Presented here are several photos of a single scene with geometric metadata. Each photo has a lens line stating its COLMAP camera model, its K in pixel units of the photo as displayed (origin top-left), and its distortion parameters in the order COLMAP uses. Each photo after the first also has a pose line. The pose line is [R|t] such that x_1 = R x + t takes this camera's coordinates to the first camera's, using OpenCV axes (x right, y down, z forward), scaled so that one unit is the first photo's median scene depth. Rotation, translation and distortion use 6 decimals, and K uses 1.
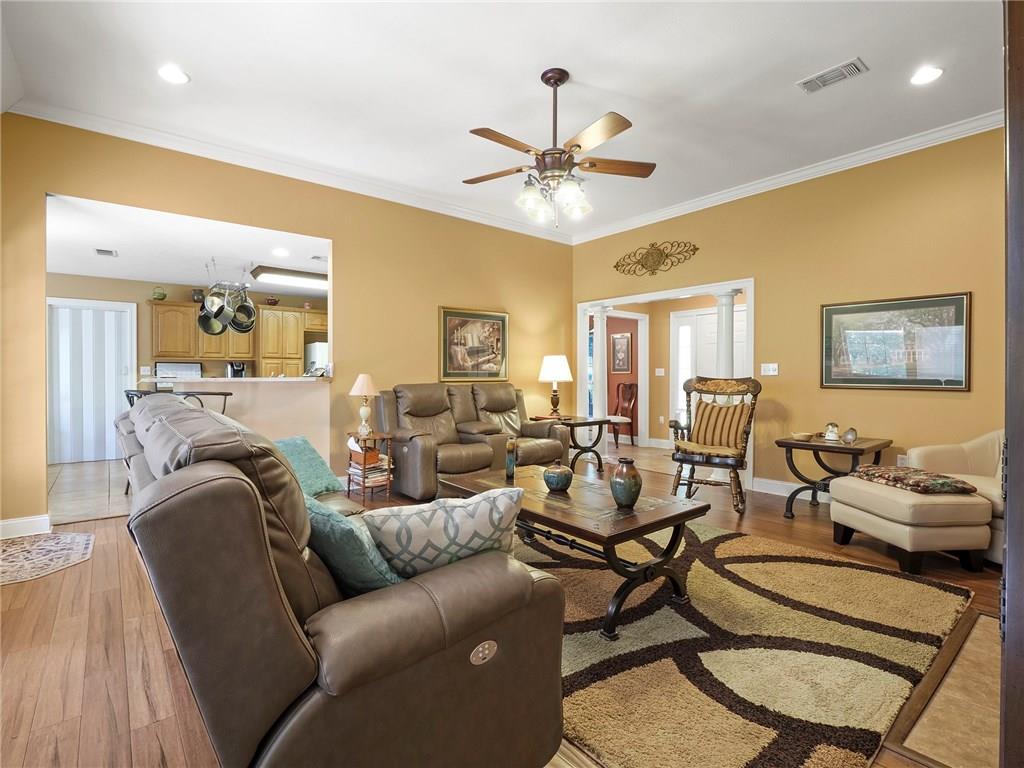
lens RADIAL K [[500.6, 0, 512.0], [0, 500.6, 384.0], [0, 0, 1]] dist [0.000229, 0.000059]
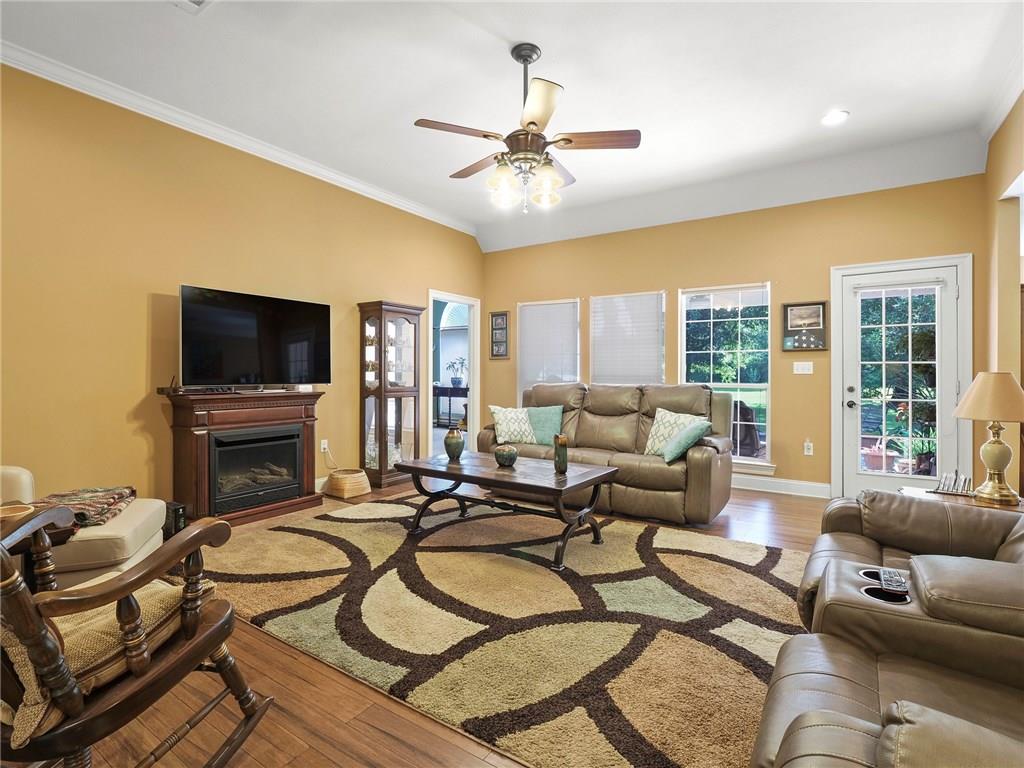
lens RADIAL K [[502.7, 0, 530.4], [0, 502.7, 370.8], [0, 0, 1]] dist [-0.001610, -0.000138]
pose [[-0.944905, -0.003773, -0.327322, 0.366501], [-0.008580, 0.999875, 0.013243, -0.029797], [0.327231, 0.015322, -0.944820, 1.814022]]
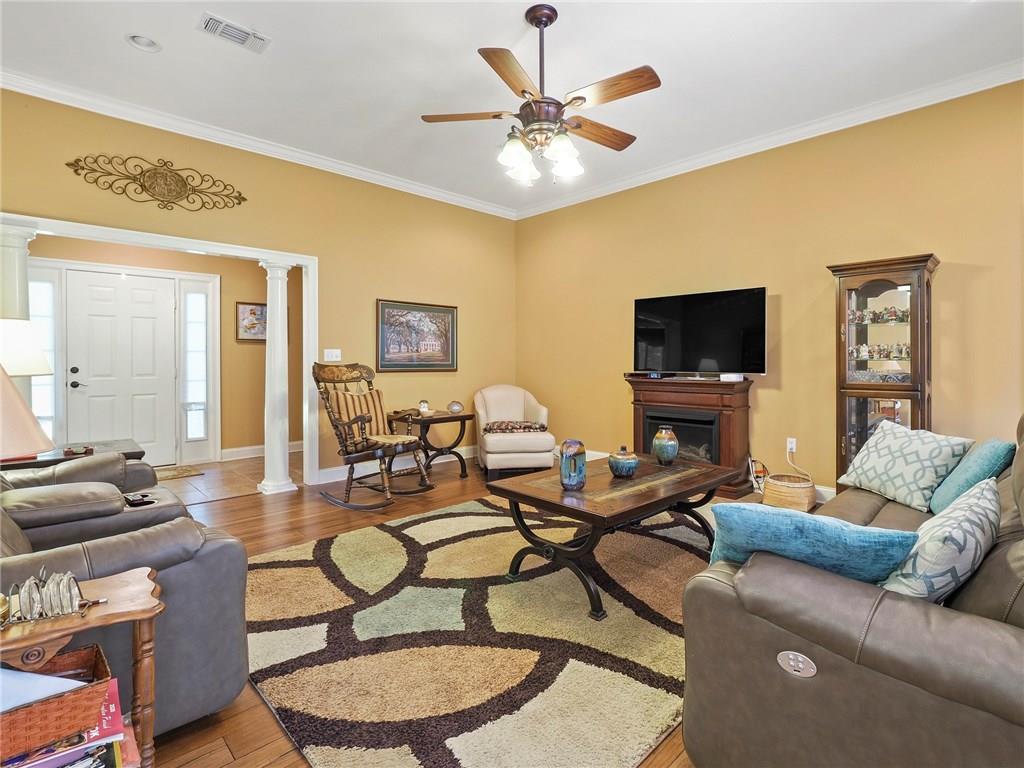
lens RADIAL K [[515.7, 0, 508.9], [0, 515.7, 362.8], [0, 0, 1]] dist [-0.002620, -0.000297]
pose [[-0.086270, -0.005914, 0.996254, -0.761402], [0.020078, 0.999769, 0.007673, -0.021942], [-0.996069, 0.020665, -0.086131, 1.088069]]
